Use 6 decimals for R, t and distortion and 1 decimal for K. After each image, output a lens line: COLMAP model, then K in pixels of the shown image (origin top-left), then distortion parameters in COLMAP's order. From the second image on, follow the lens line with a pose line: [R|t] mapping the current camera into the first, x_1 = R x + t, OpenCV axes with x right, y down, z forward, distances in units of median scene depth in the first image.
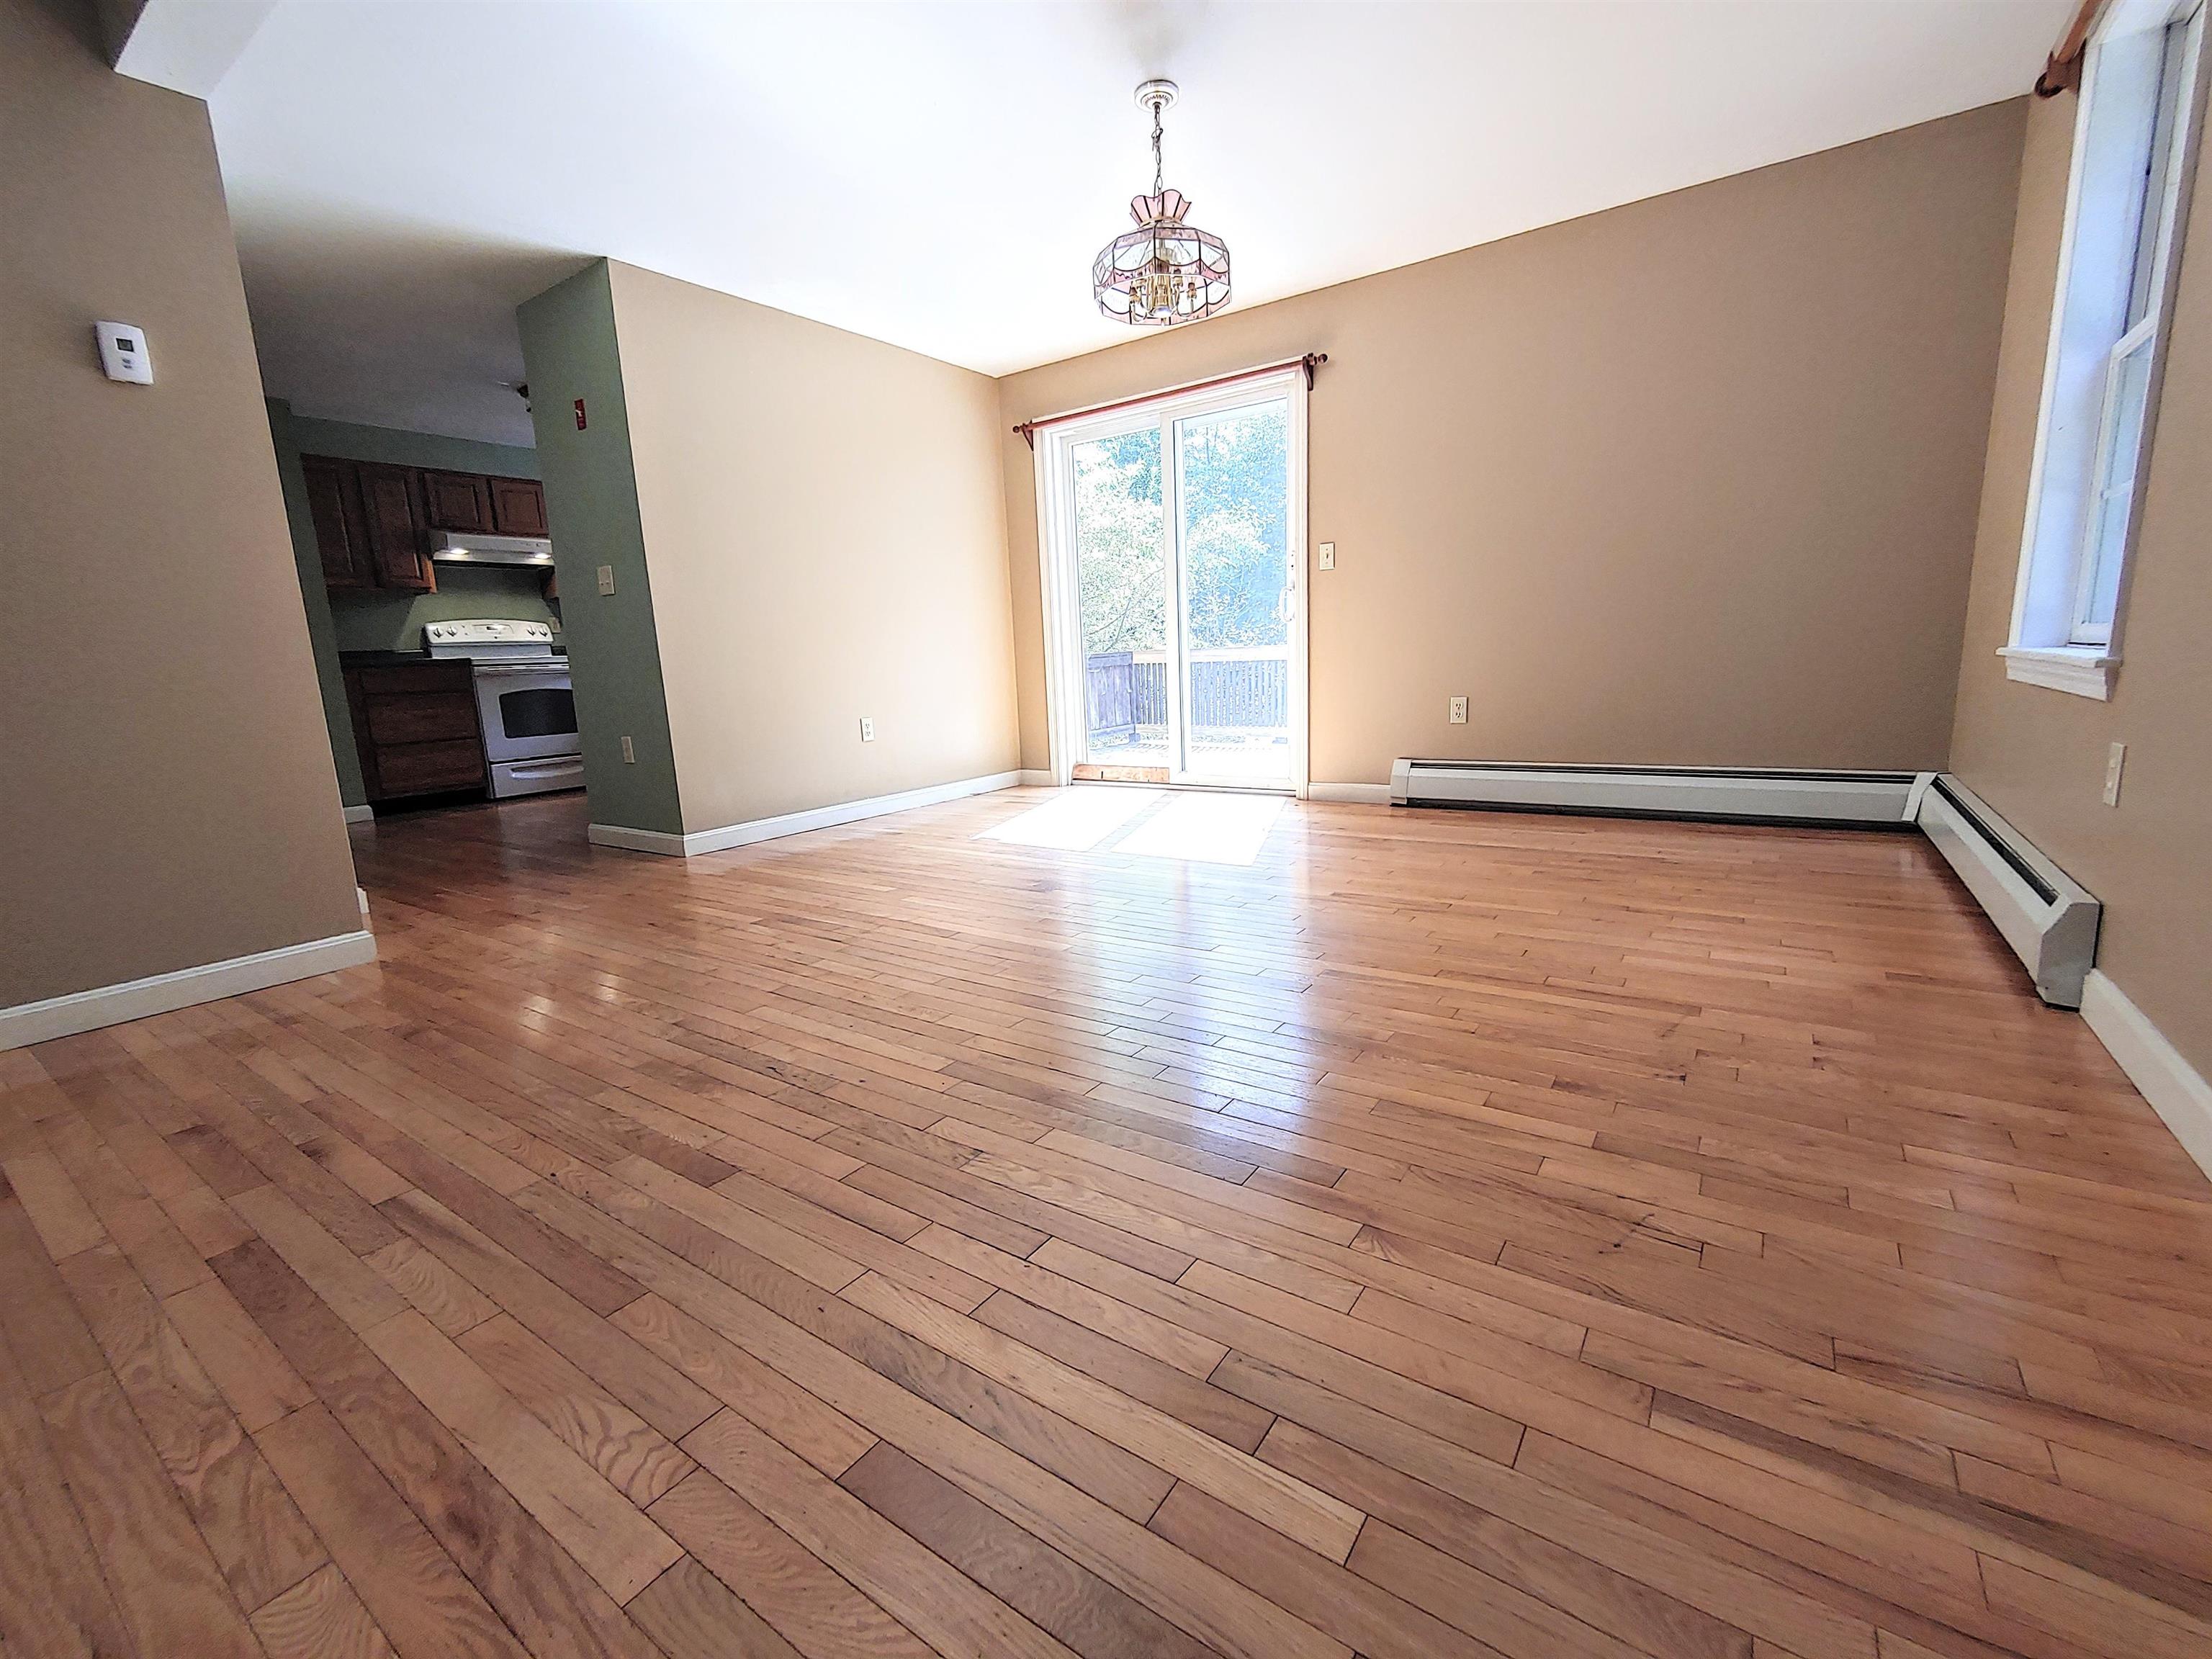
lens RADIAL K [[946.8, 0, 1102.5], [0, 946.8, 829.4], [0, 0, 1]] dist [-0.001955, -0.000298]
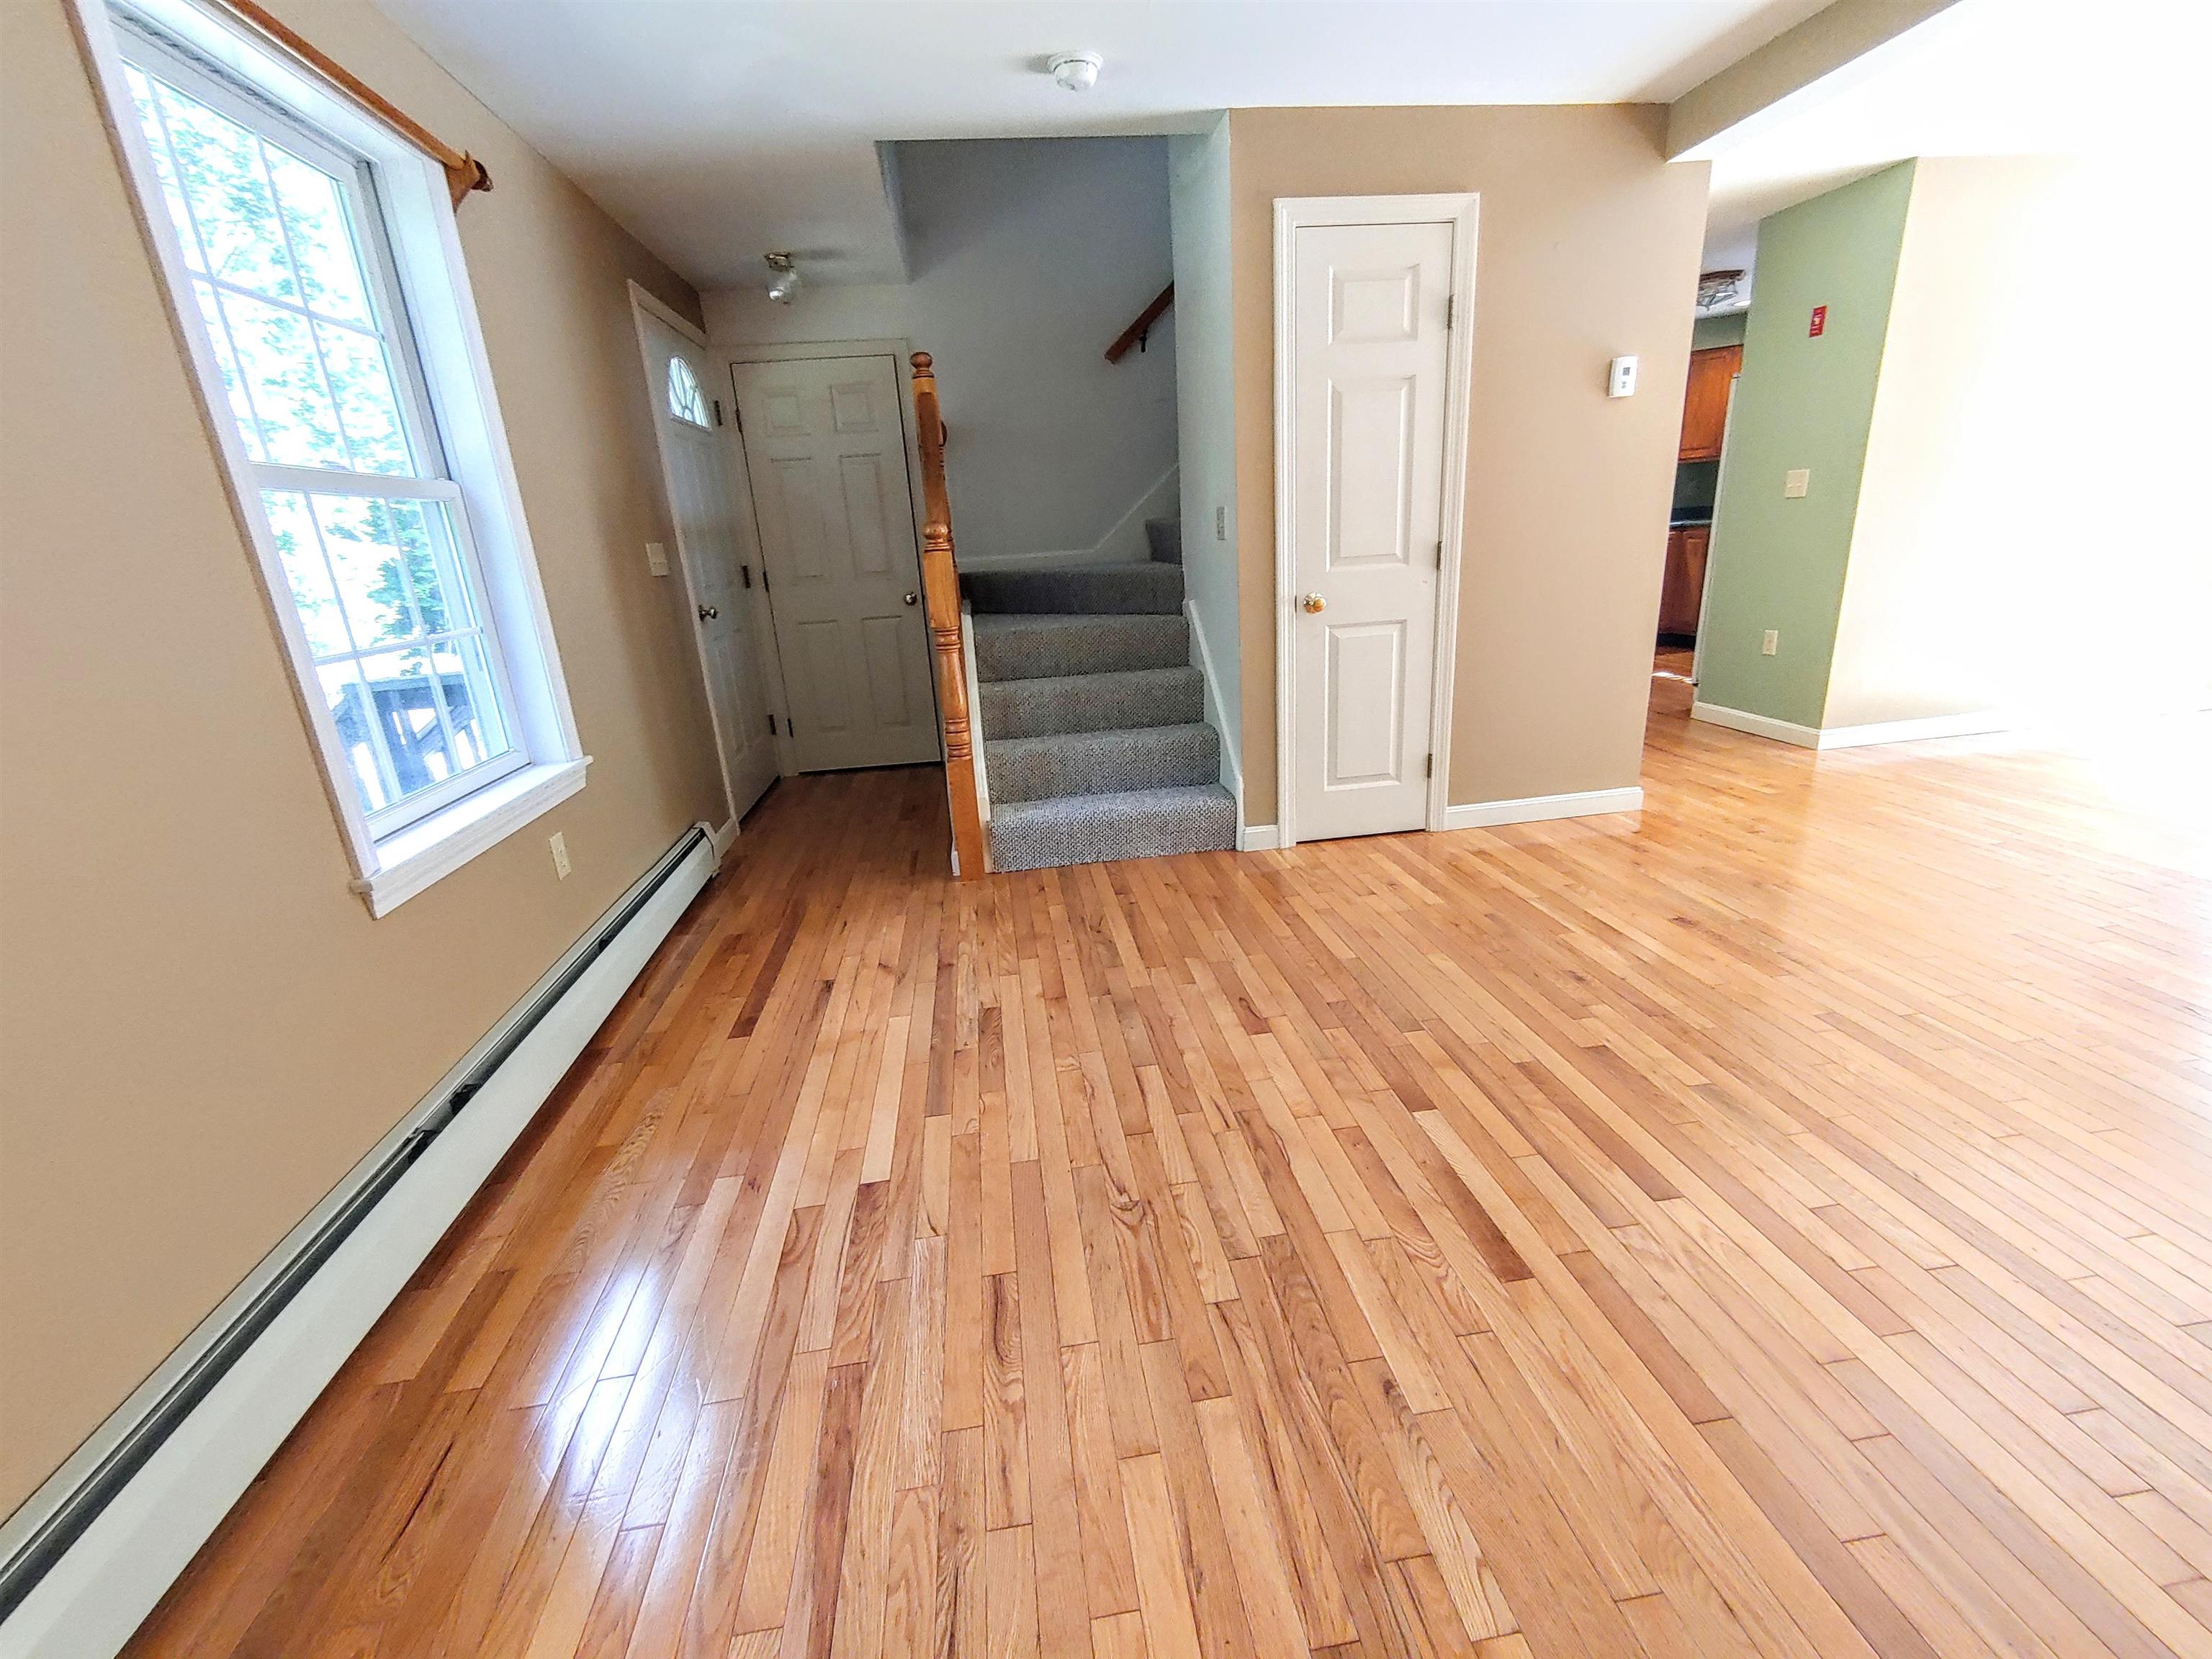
lens RADIAL K [[946.8, 0, 1110.8], [0, 946.8, 837.0], [0, 0, 1]] dist [-0.001955, -0.000298]
pose [[0.683961, 0.236551, -0.690102, -0.408808], [-0.103024, 0.967809, 0.229636, -0.073457], [0.722207, -0.085965, 0.686314, -0.633063]]
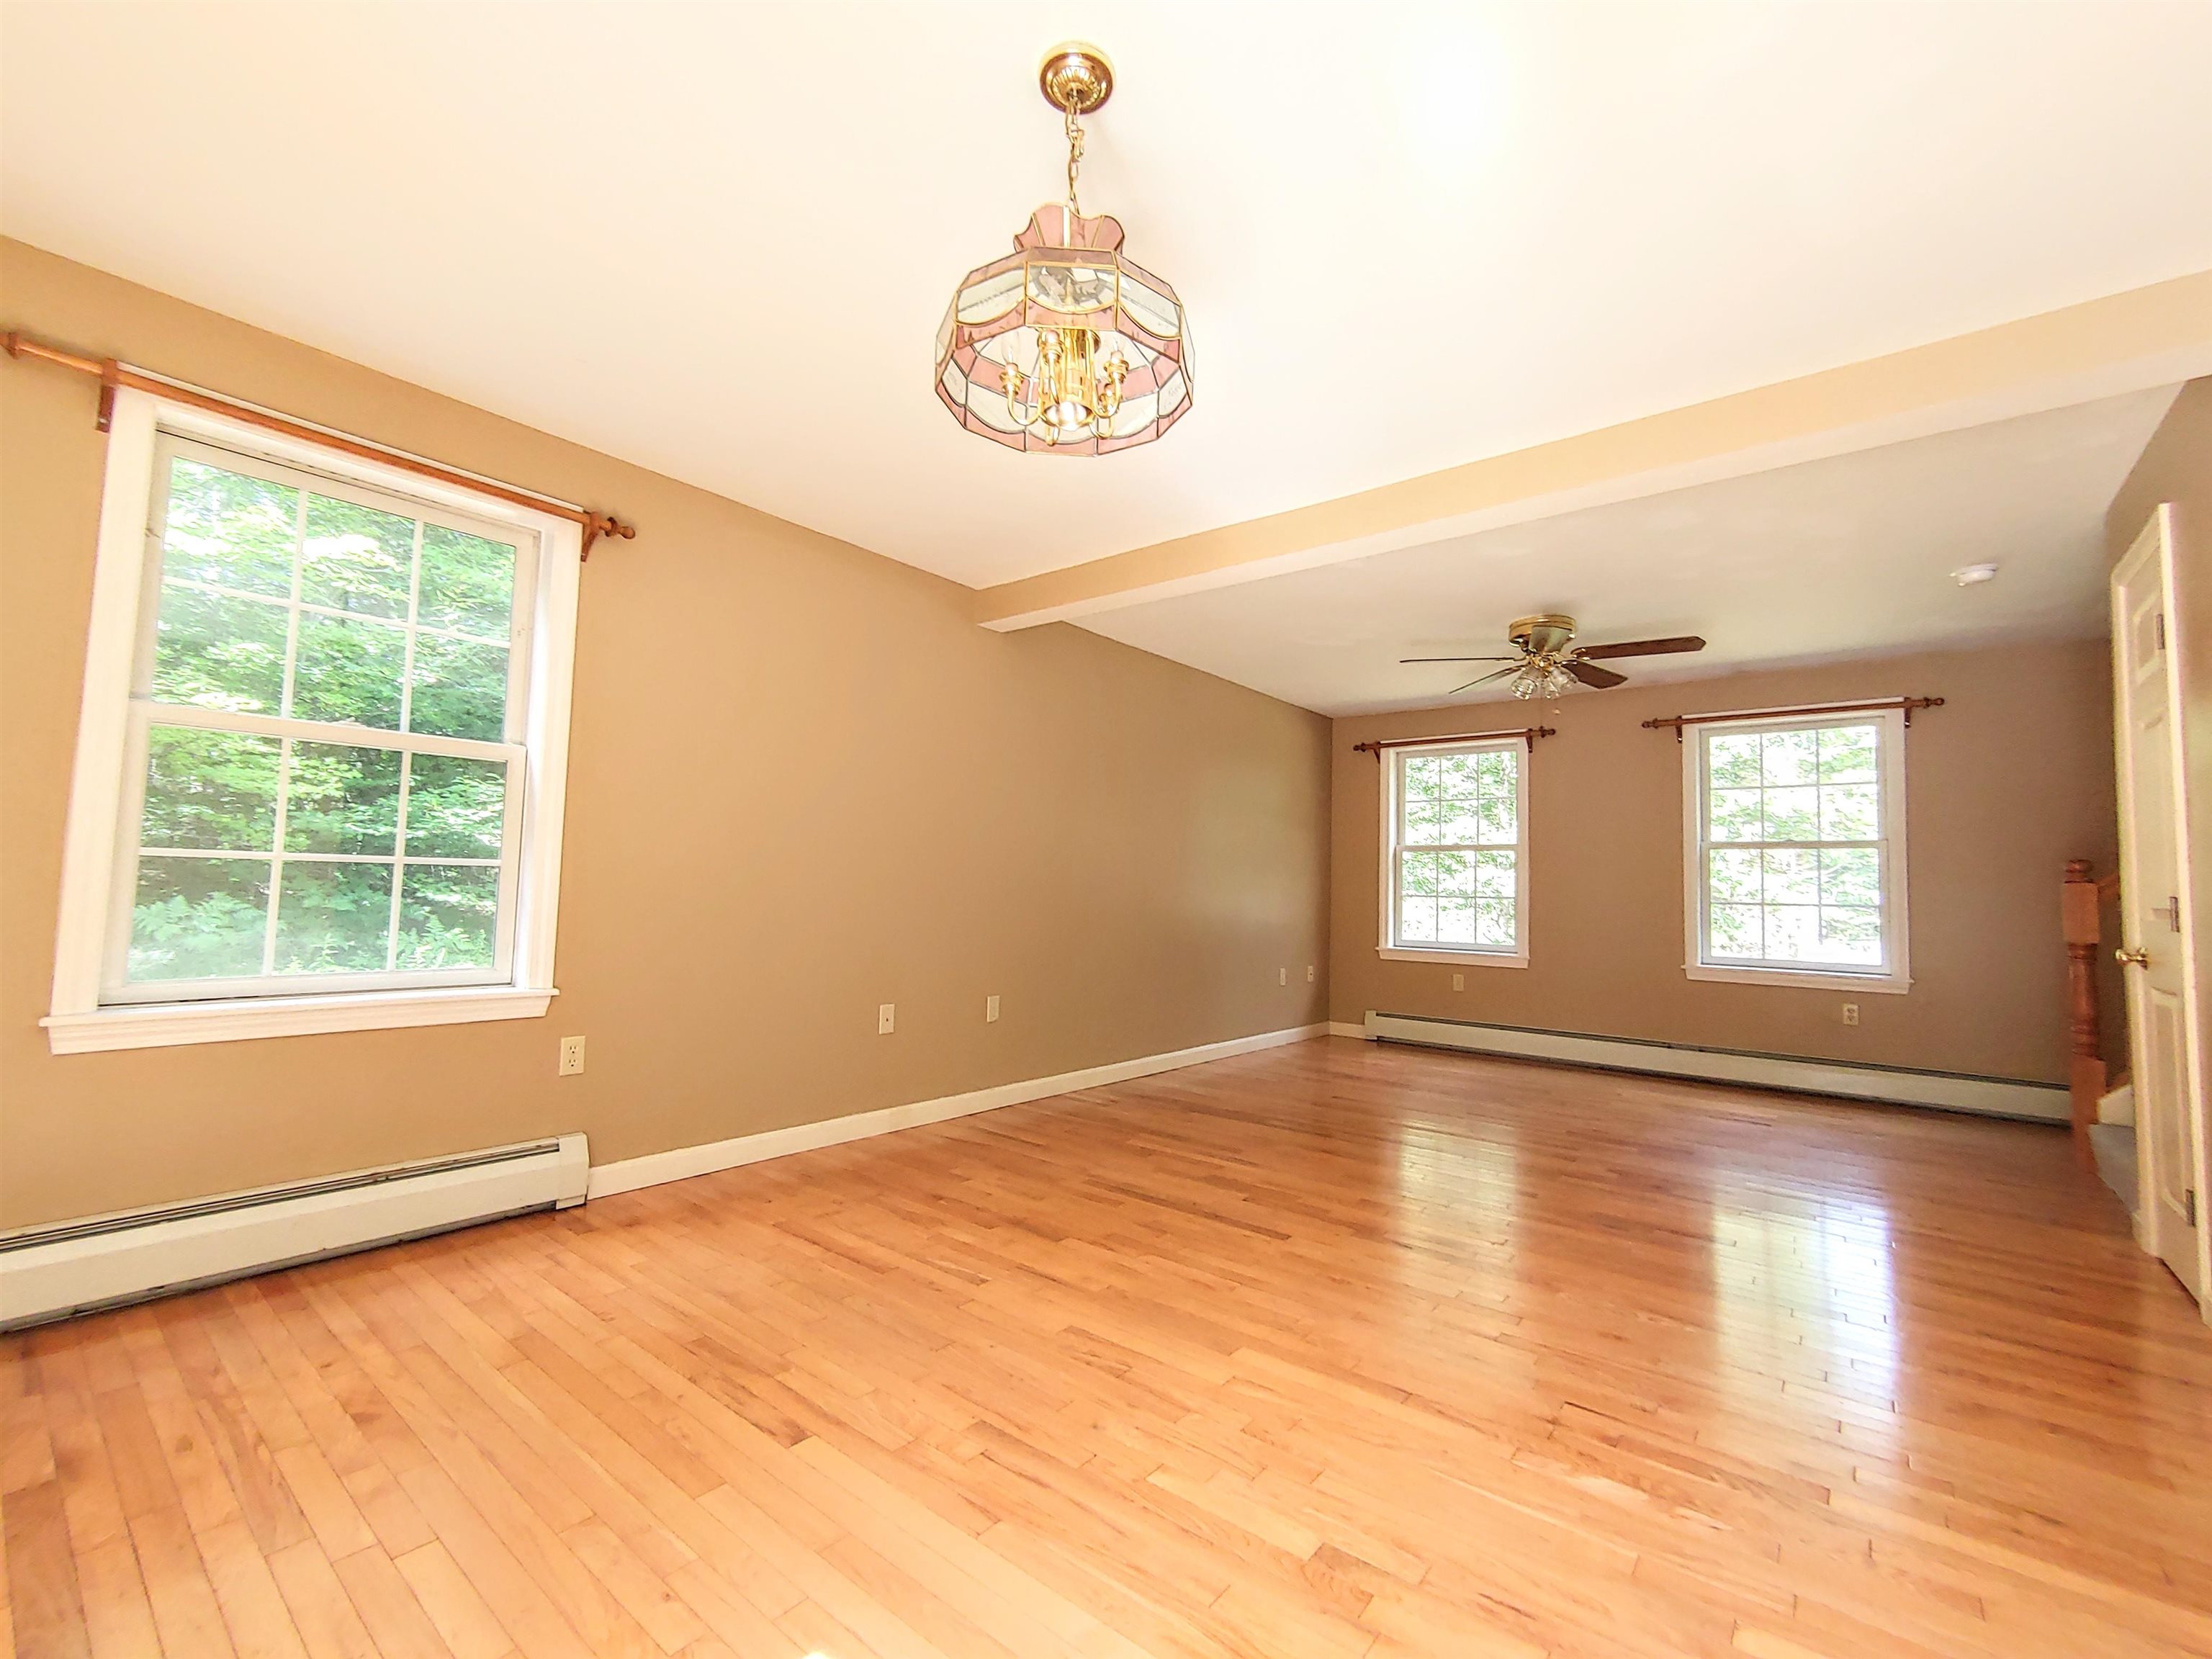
lens RADIAL K [[946.8, 0, 1108.4], [0, 946.8, 826.2], [0, 0, 1]] dist [-0.001955, -0.000298]
pose [[-0.997378, 0.022029, 0.068928, 0.005656], [0.029757, 0.993129, 0.113175, -0.498444], [-0.065961, 0.114929, -0.991181, 2.053193]]
